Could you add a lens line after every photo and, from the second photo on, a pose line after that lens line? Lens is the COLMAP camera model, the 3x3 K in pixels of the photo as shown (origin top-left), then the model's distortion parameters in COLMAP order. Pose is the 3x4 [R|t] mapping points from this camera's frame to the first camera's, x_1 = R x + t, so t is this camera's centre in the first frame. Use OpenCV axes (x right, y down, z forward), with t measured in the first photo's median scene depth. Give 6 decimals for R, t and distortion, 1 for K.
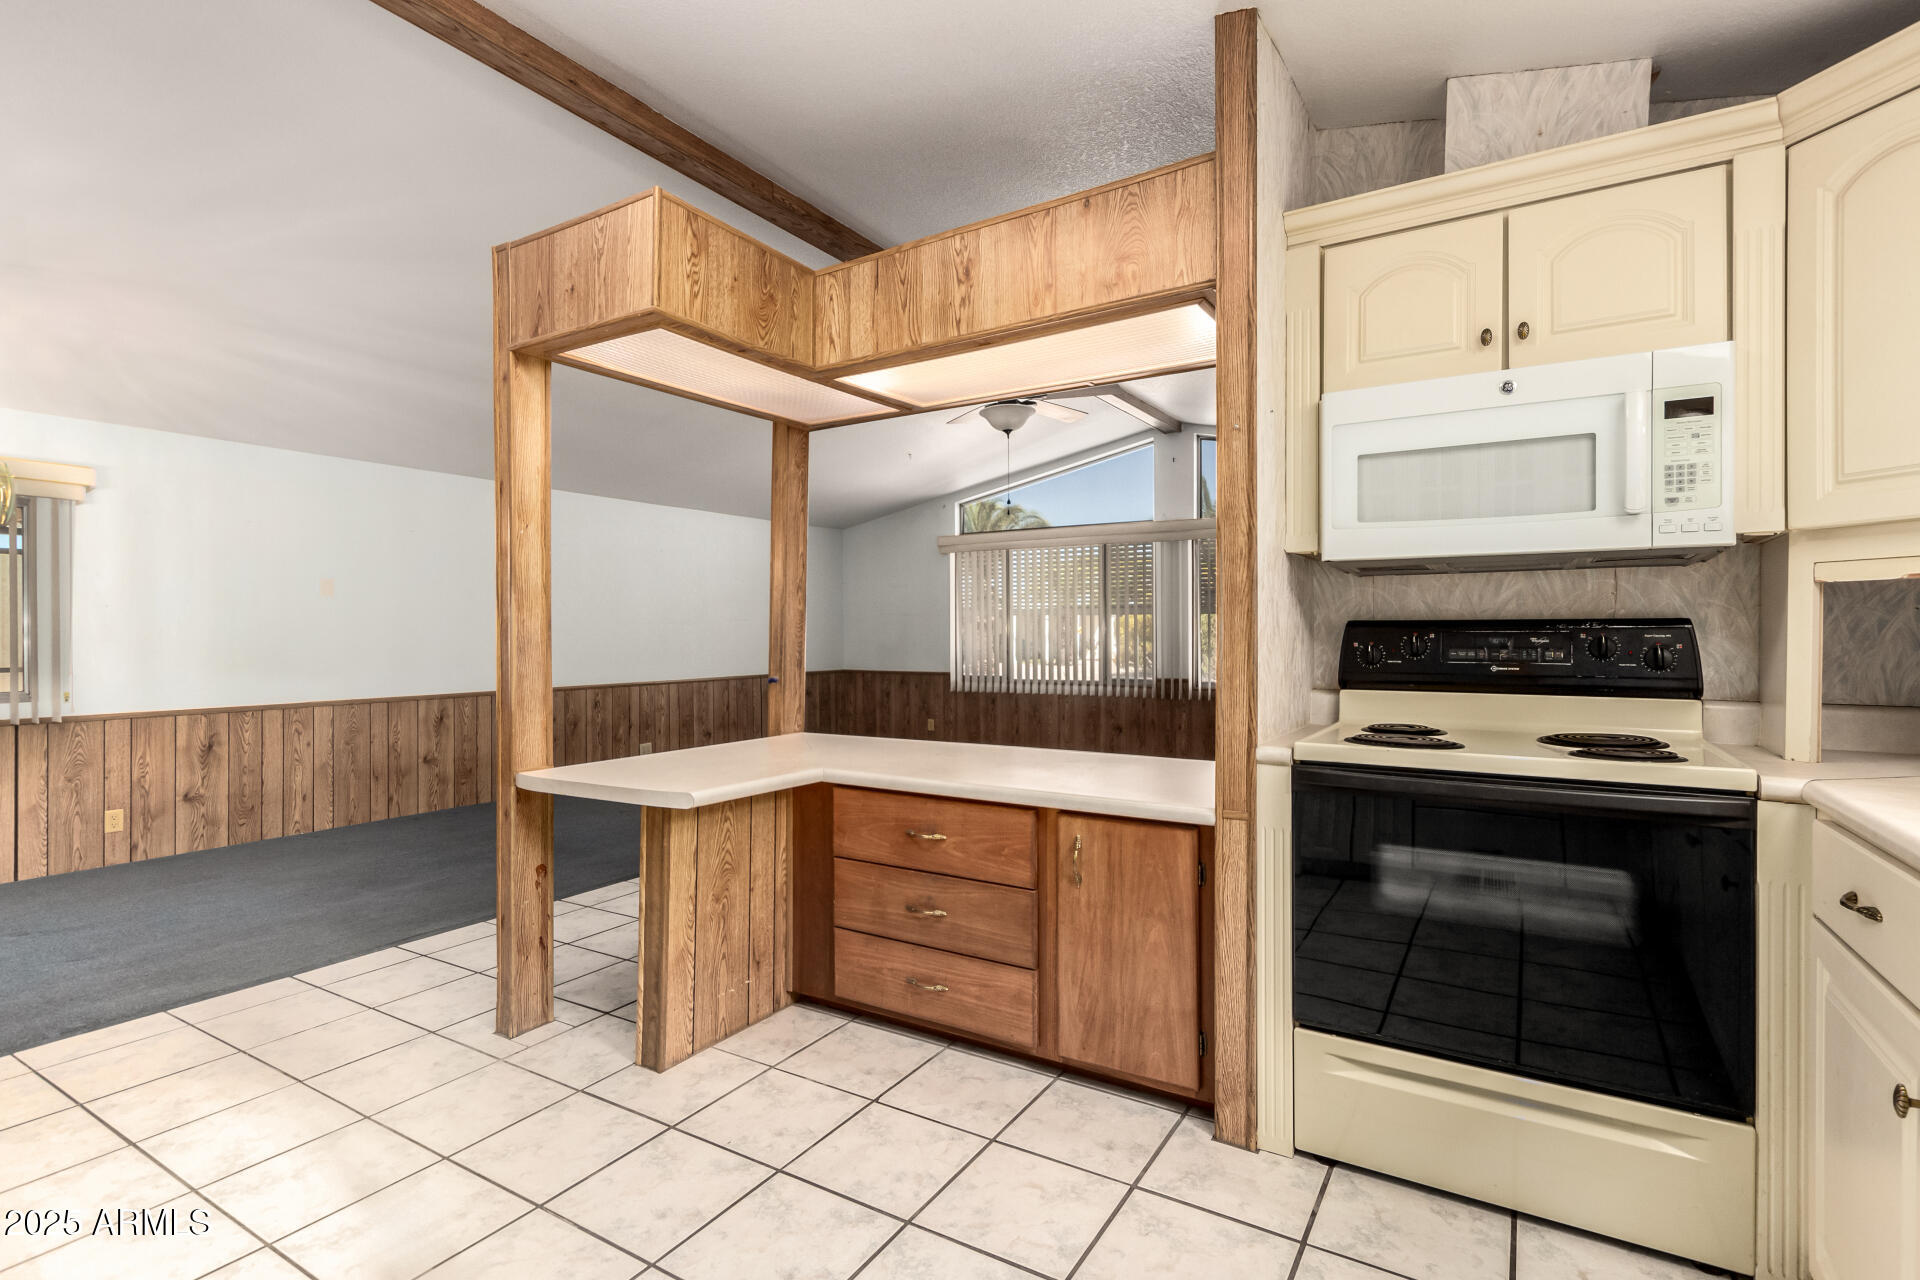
lens RADIAL K [[904.8, 0, 1014.3], [0, 904.8, 631.3], [0, 0, 1]] dist [0.000313, -0.002491]
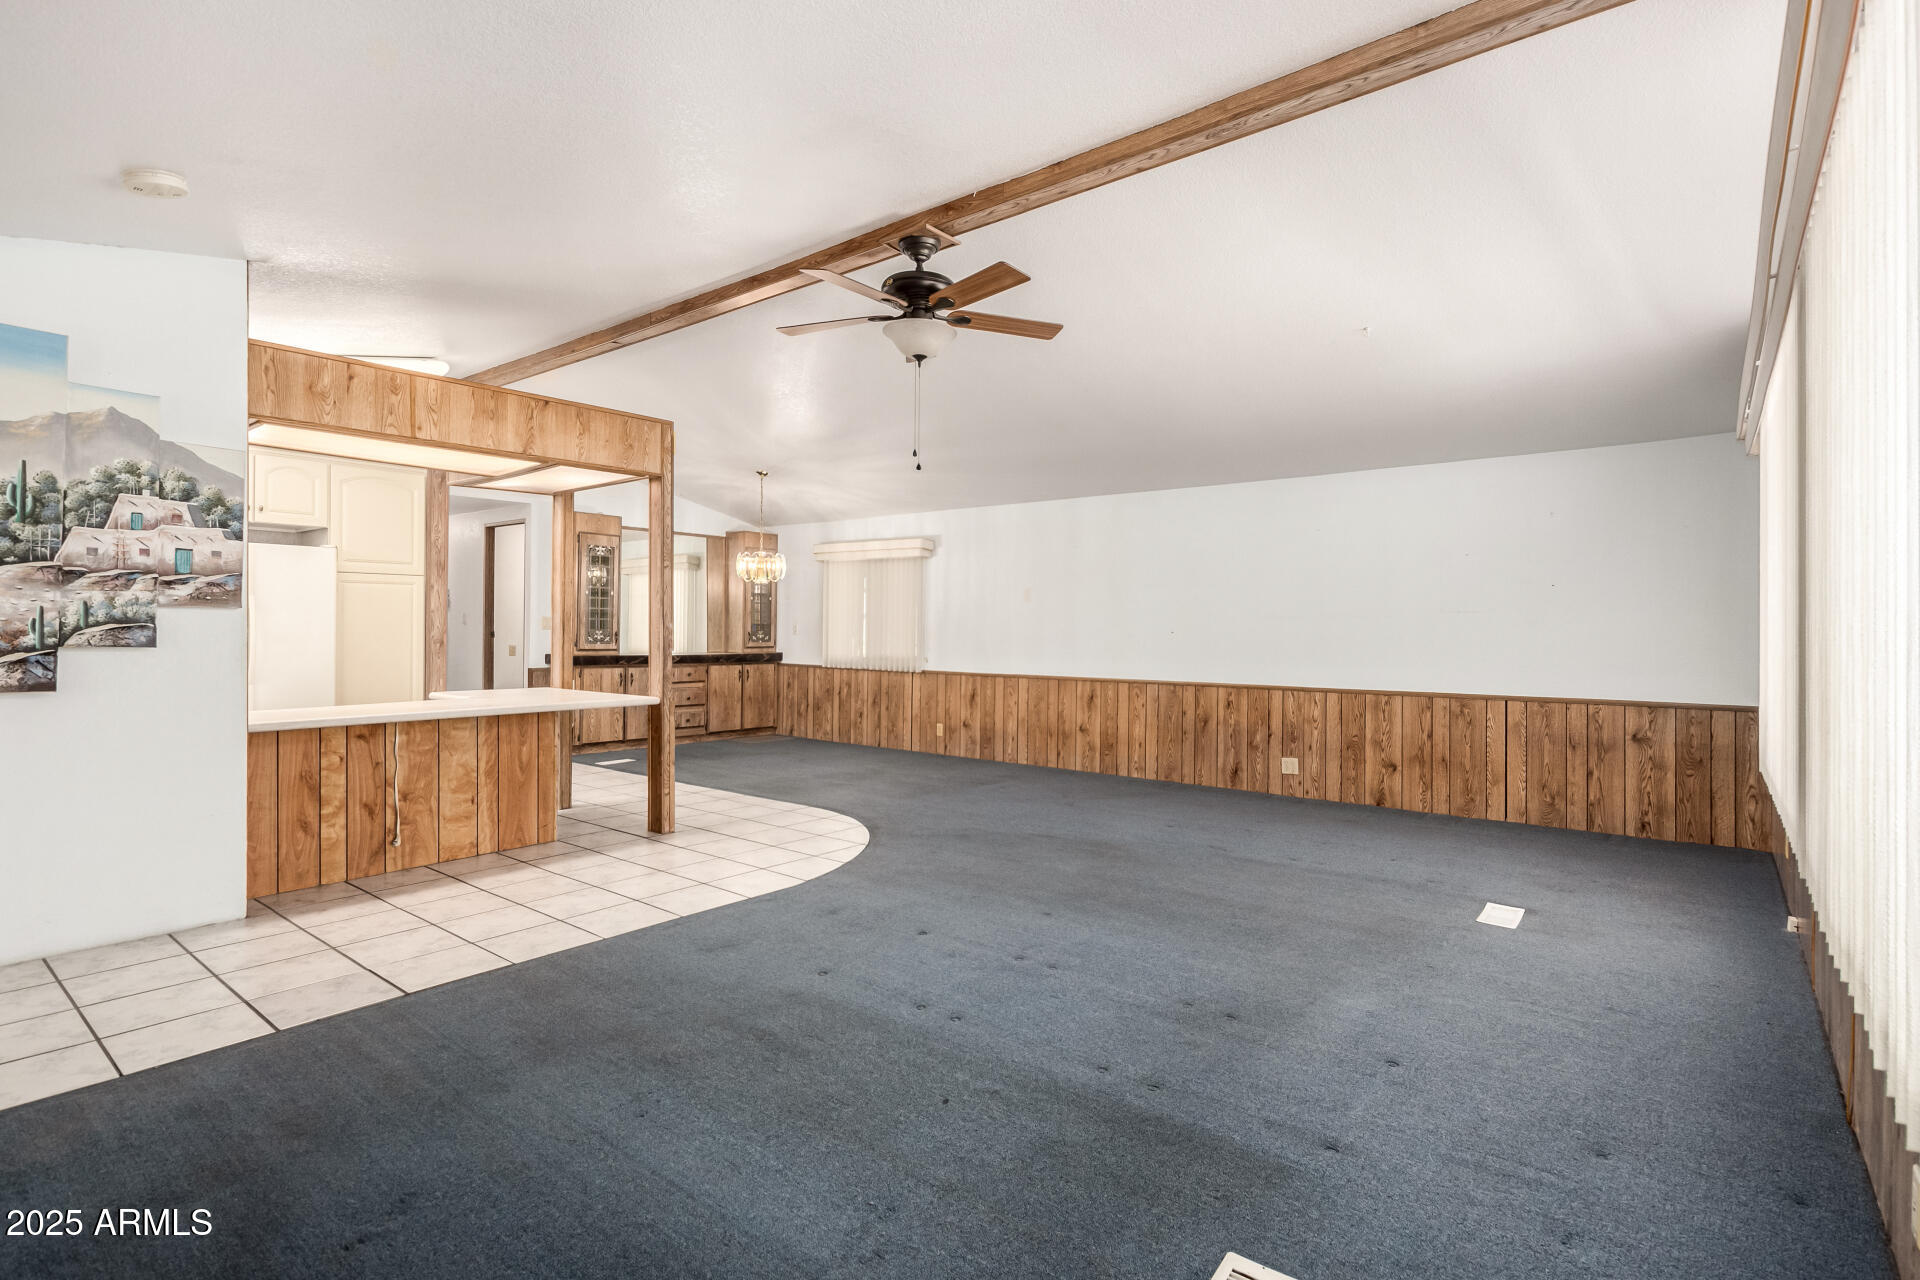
lens RADIAL K [[904.8, 0, 936.4], [0, 904.8, 624.7], [0, 0, 1]] dist [0.000313, -0.002491]
pose [[-0.172744, -0.001213, -0.984966, 1.402221], [-0.006012, 0.999982, -0.000177, -0.001448], [0.984948, 0.005891, -0.172748, 2.308240]]
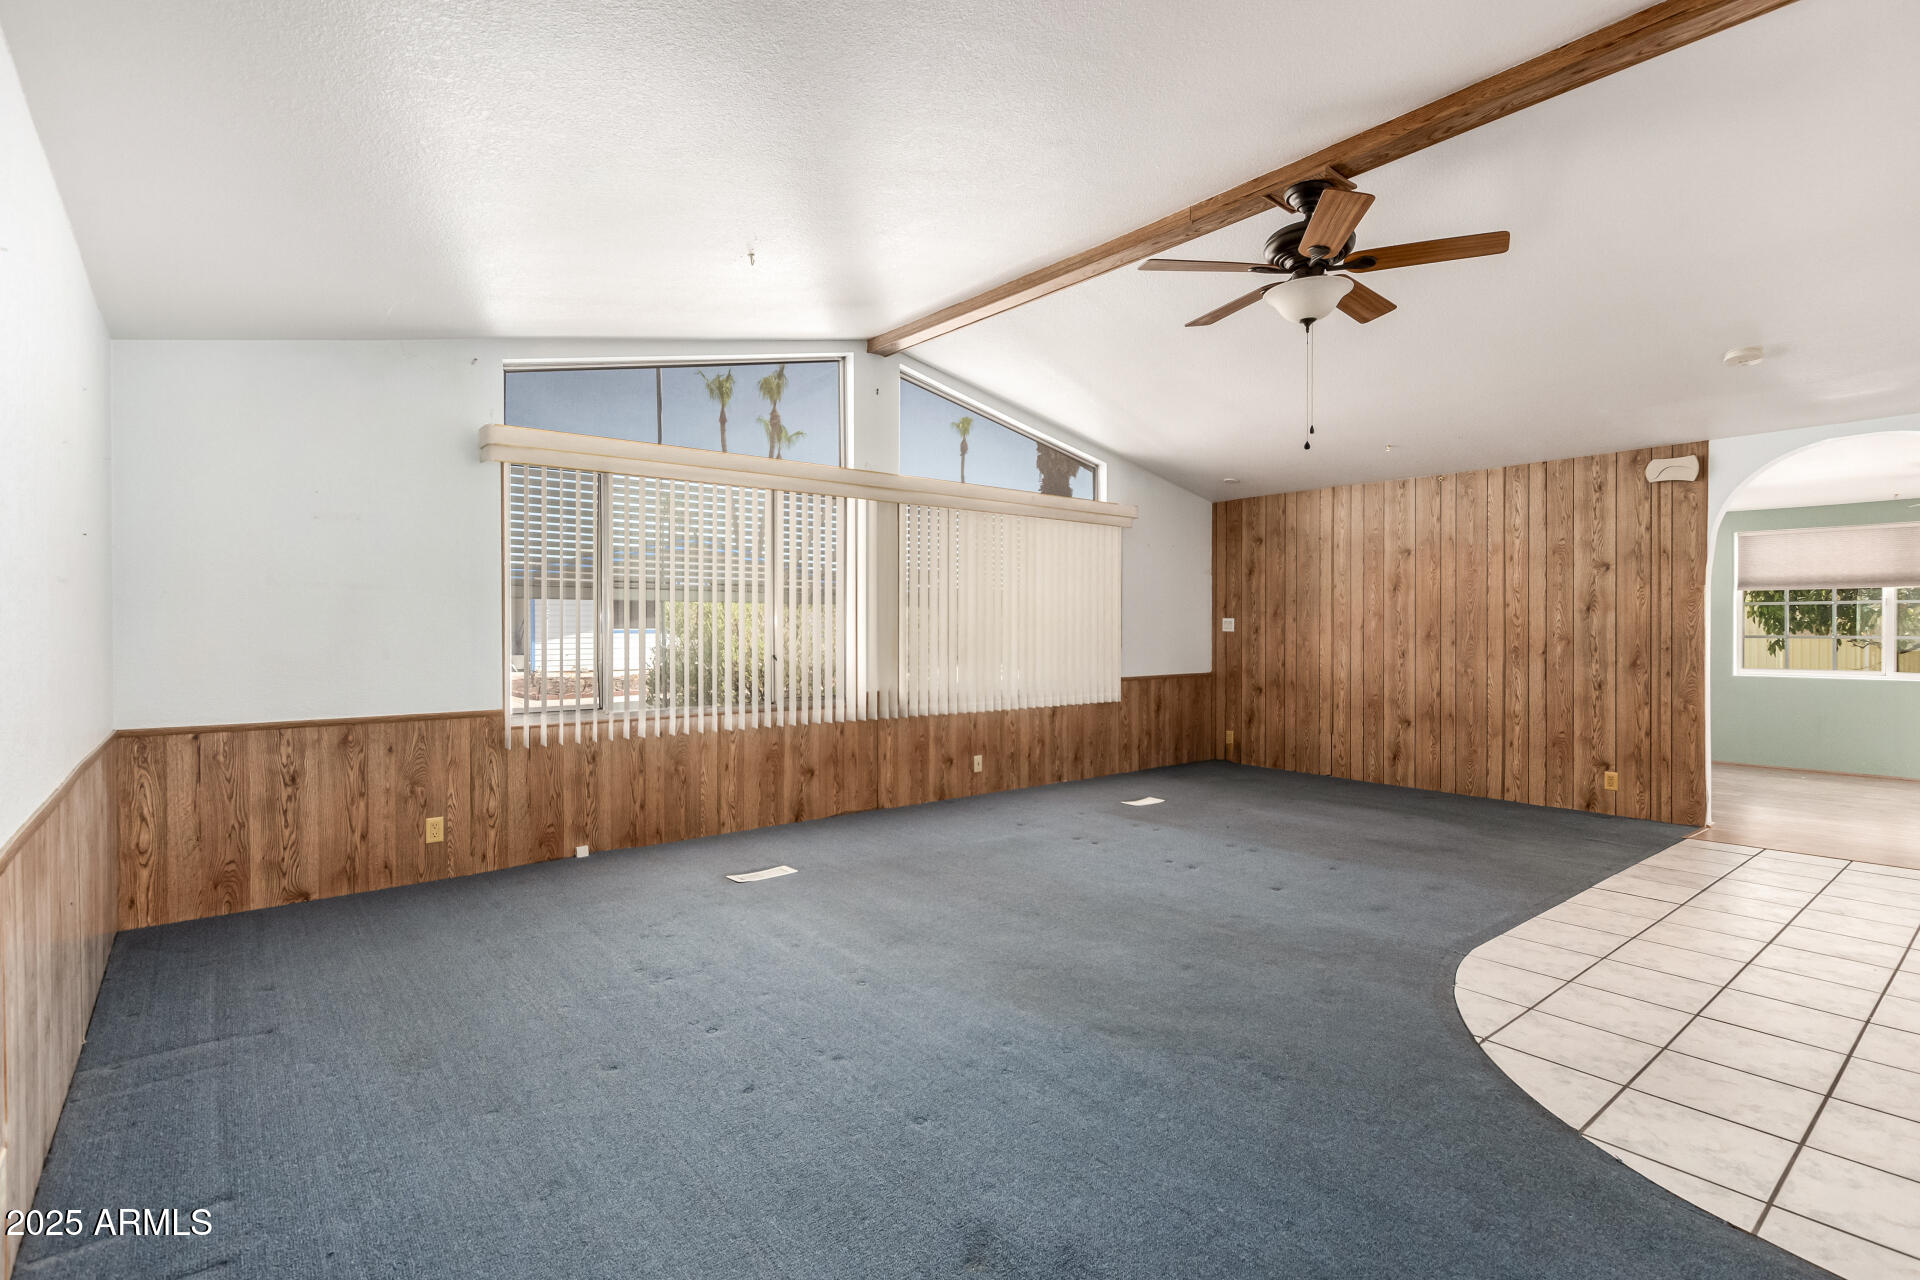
lens RADIAL K [[904.8, 0, 947.2], [0, 904.8, 627.4], [0, 0, 1]] dist [0.000313, -0.002491]
pose [[0.363883, 0.000415, 0.931445, -1.465818], [-0.000012, 1.000000, -0.000440, 0.002817], [-0.931445, 0.000149, 0.363882, 2.027975]]
